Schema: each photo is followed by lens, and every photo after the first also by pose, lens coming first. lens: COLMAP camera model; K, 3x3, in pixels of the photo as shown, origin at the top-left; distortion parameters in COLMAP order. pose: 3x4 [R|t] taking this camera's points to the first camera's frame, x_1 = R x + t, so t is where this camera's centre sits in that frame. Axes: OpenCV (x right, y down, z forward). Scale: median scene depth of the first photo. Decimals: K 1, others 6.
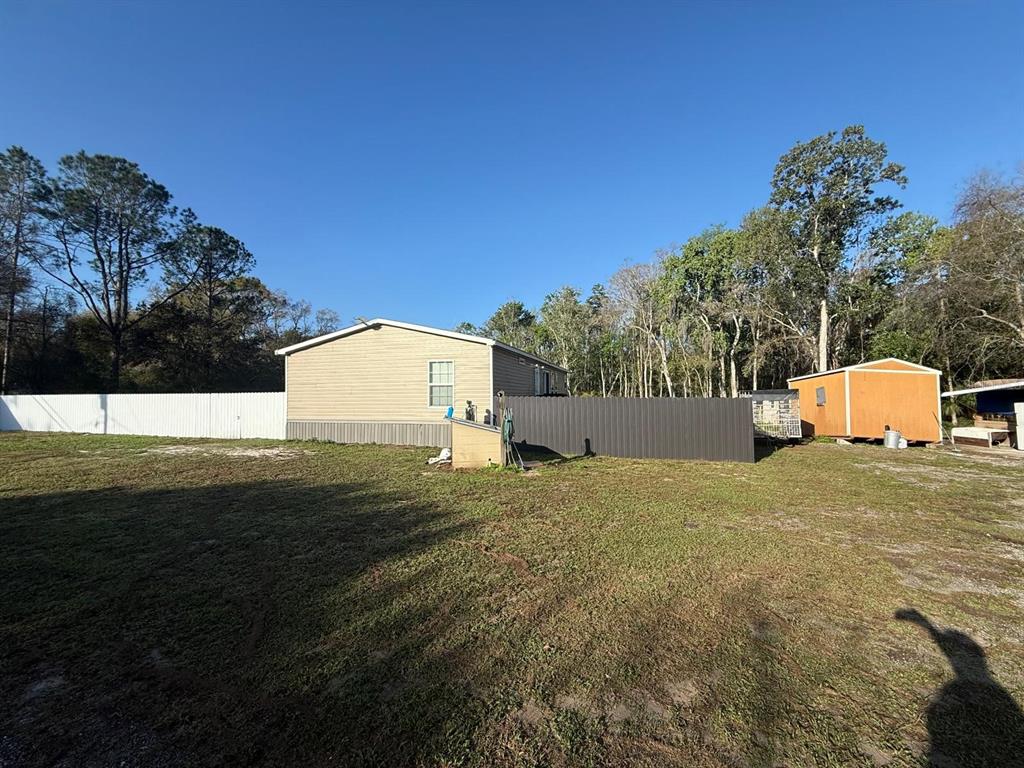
lens RADIAL K [[412.3, 0, 508.2], [0, 412.3, 384.6], [0, 0, 1]] dist [0.006711, 0.000563]
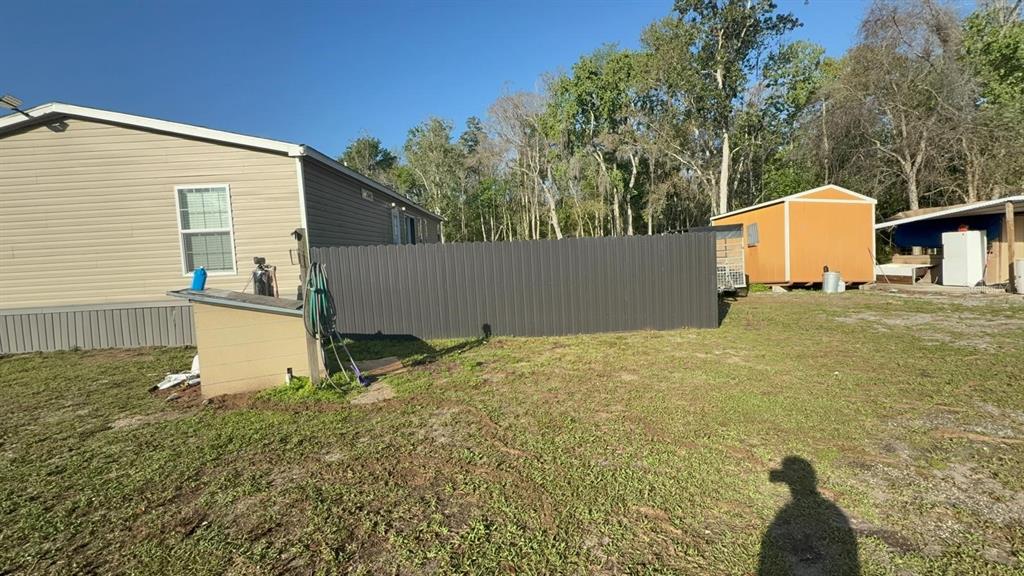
lens RADIAL K [[413.4, 0, 513.9], [0, 413.4, 282.6], [0, 0, 1]] dist [0.002844, 0.000235]
pose [[0.950934, -0.059147, 0.303689, 0.043562], [0.034762, 0.995767, 0.085087, 0.028430], [-0.307436, -0.070355, 0.948964, 0.292366]]
